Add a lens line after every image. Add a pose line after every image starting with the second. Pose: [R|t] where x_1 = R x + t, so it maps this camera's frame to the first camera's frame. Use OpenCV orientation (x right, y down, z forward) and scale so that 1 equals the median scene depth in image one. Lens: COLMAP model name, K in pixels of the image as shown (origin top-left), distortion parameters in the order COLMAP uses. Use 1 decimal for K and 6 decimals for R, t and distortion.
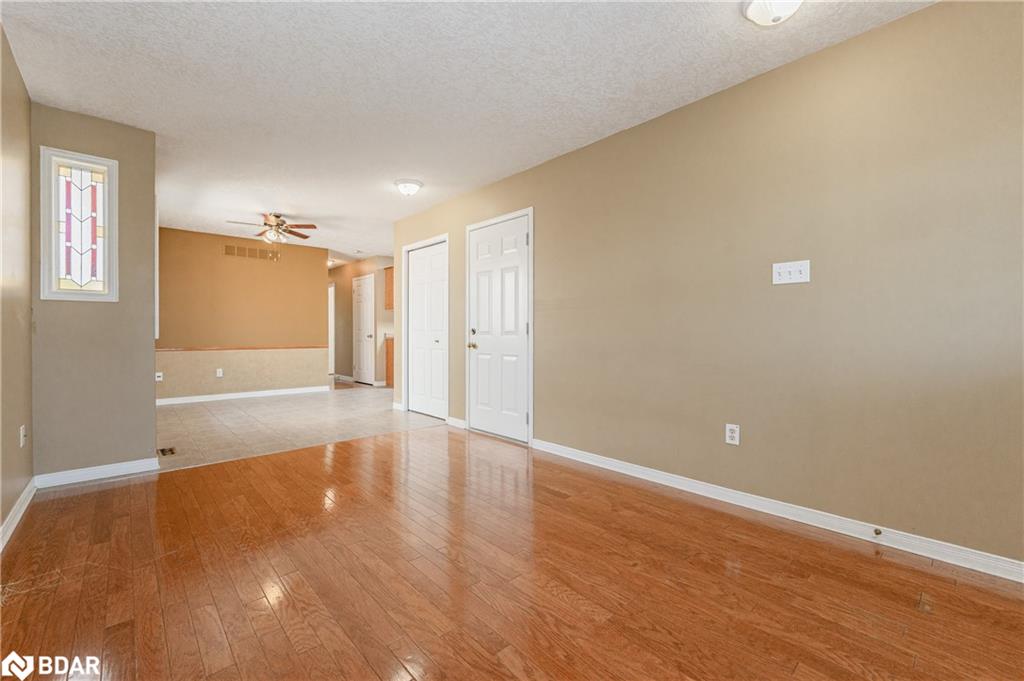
lens RADIAL K [[411.7, 0, 509.0], [0, 411.7, 342.6], [0, 0, 1]] dist [-0.007846, -0.000175]
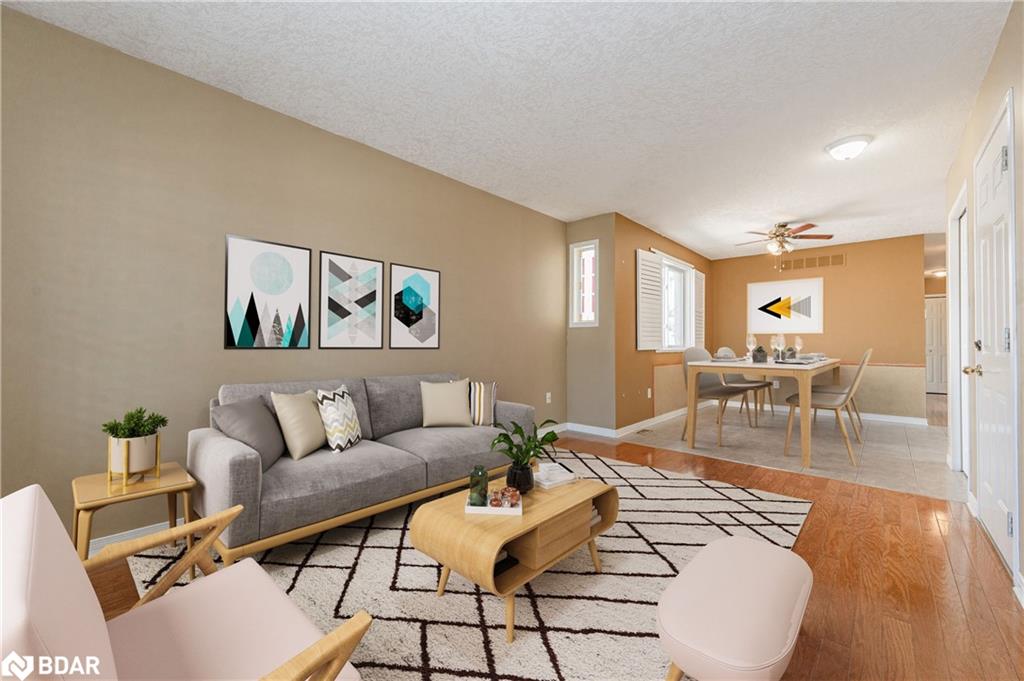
lens RADIAL K [[419.8, 0, 510.0], [0, 419.8, 333.5], [0, 0, 1]] dist [-0.001959, -0.000119]
pose [[0.086691, -0.024604, -0.995931, 0.673574], [-0.026439, 0.999286, -0.026988, -0.019575], [0.995884, 0.028671, 0.085979, 0.537651]]
